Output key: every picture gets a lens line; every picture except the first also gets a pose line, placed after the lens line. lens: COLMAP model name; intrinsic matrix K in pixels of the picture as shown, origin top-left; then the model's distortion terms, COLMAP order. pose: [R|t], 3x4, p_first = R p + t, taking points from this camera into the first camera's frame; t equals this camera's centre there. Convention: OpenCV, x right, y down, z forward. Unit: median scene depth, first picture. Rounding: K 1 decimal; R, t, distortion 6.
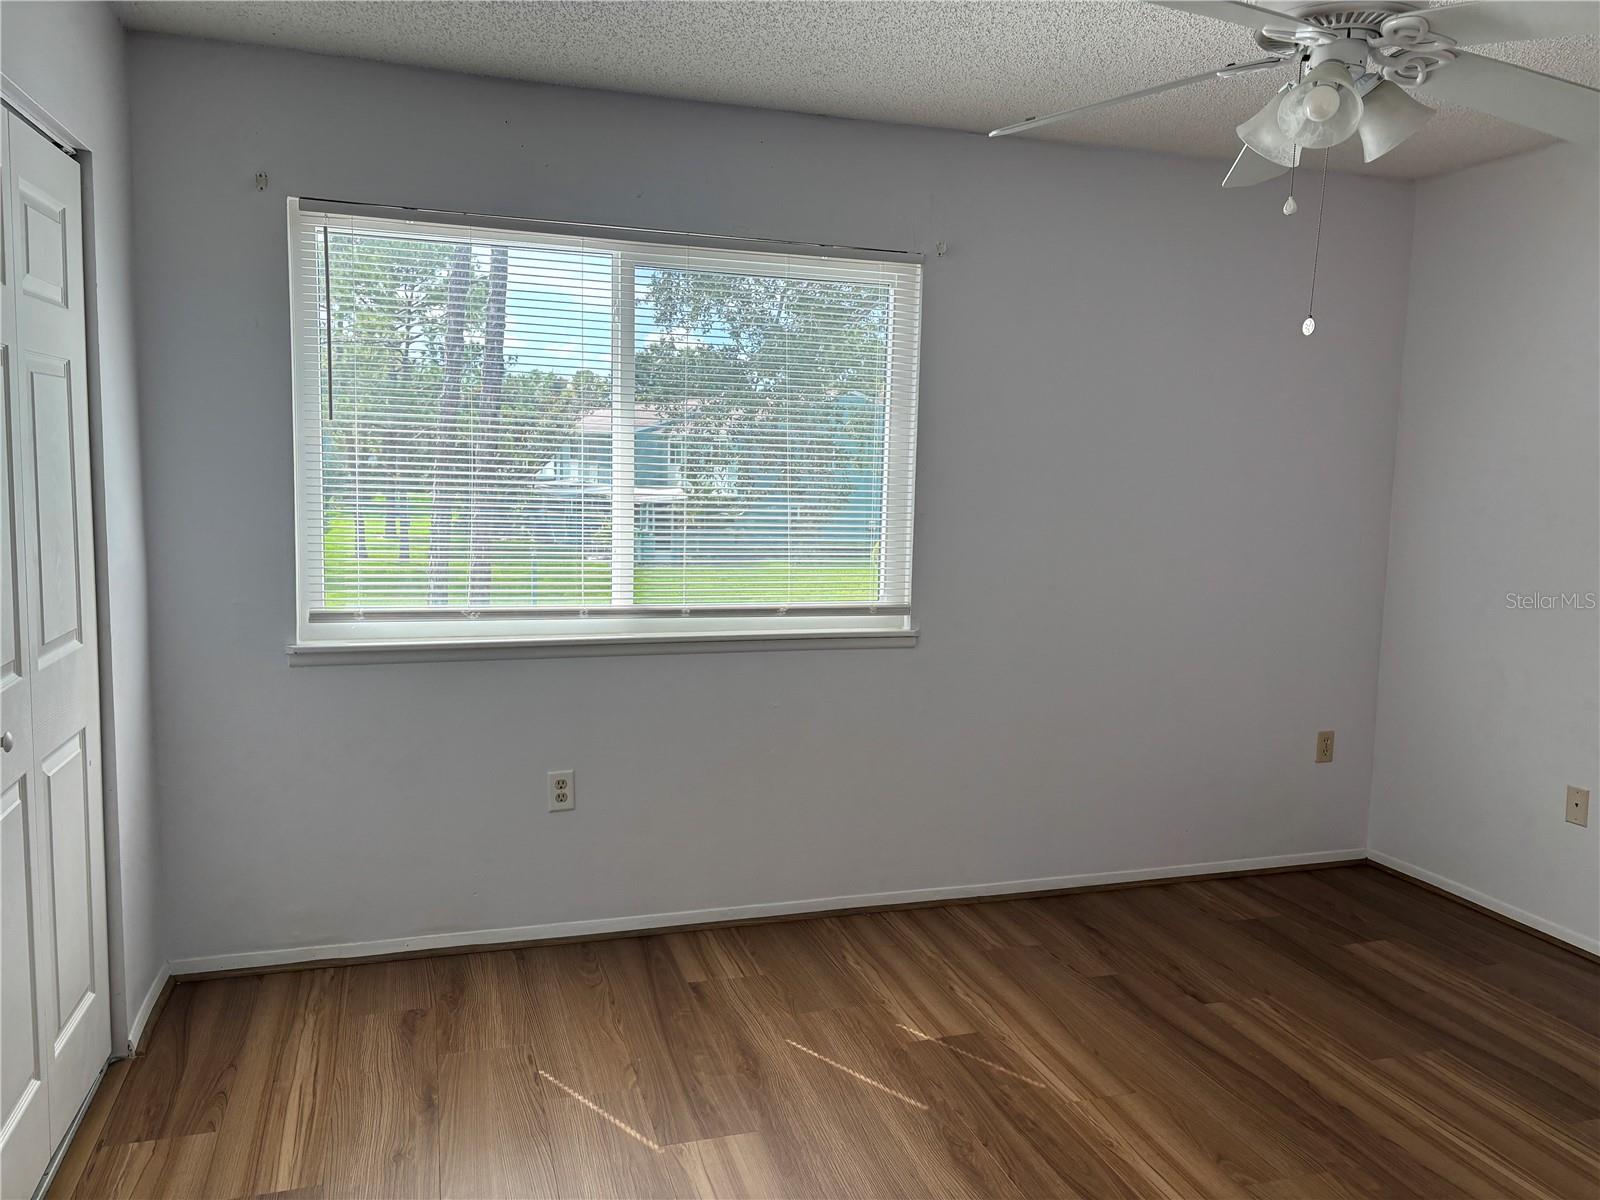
lens RADIAL K [[1208.2, 0, 800.8], [0, 1208.2, 602.8], [0, 0, 1]] dist [0.074774, -0.092128]
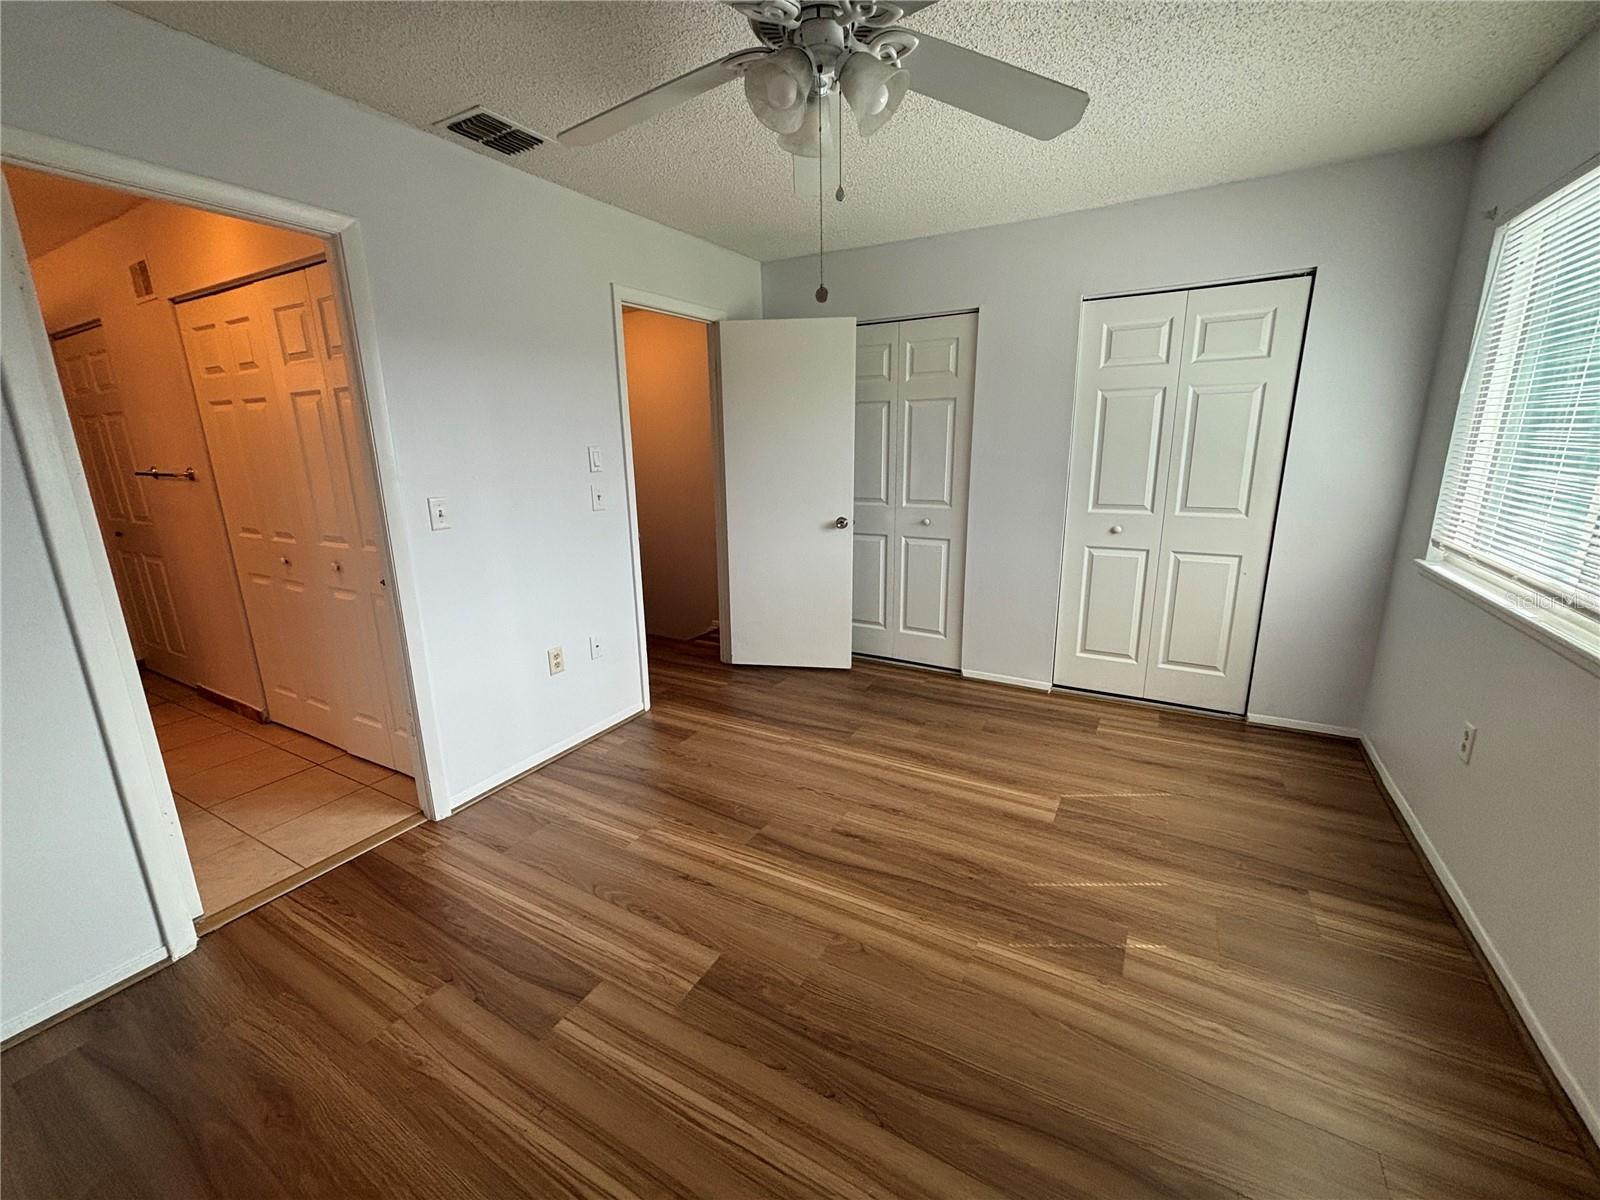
lens RADIAL K [[639.7, 0, 797.9], [0, 639.7, 608.0], [0, 0, 1]] dist [0.012929, -0.015100]
pose [[-0.744087, 0.161464, -0.648278, 0.604119], [-0.073565, 0.944652, 0.319719, -0.094655], [0.664020, 0.285589, -0.691025, 1.014631]]
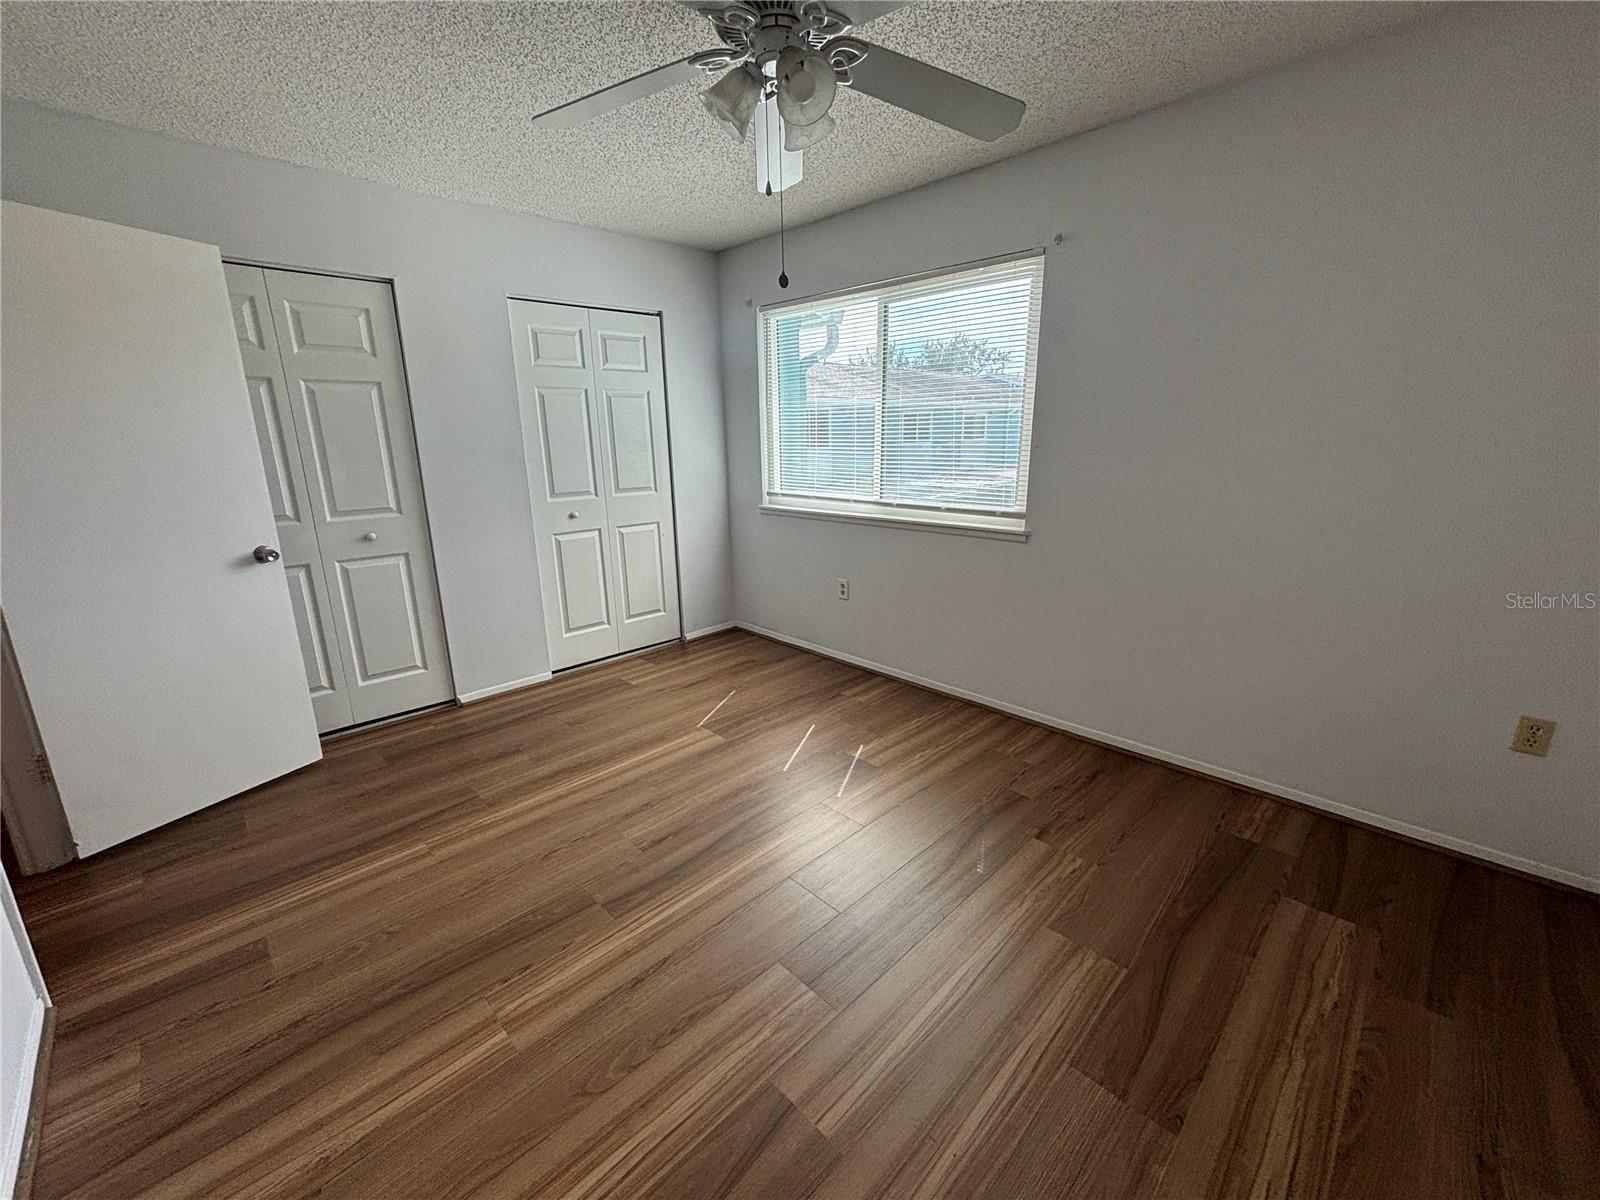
lens RADIAL K [[639.7, 0, 797.9], [0, 639.7, 608.0], [0, 0, 1]] dist [0.012929, -0.015100]
pose [[0.441893, 0.207744, -0.872681, 0.740135], [-0.075266, 0.977971, 0.194697, -0.016987], [0.893904, -0.020352, 0.447795, 0.478232]]
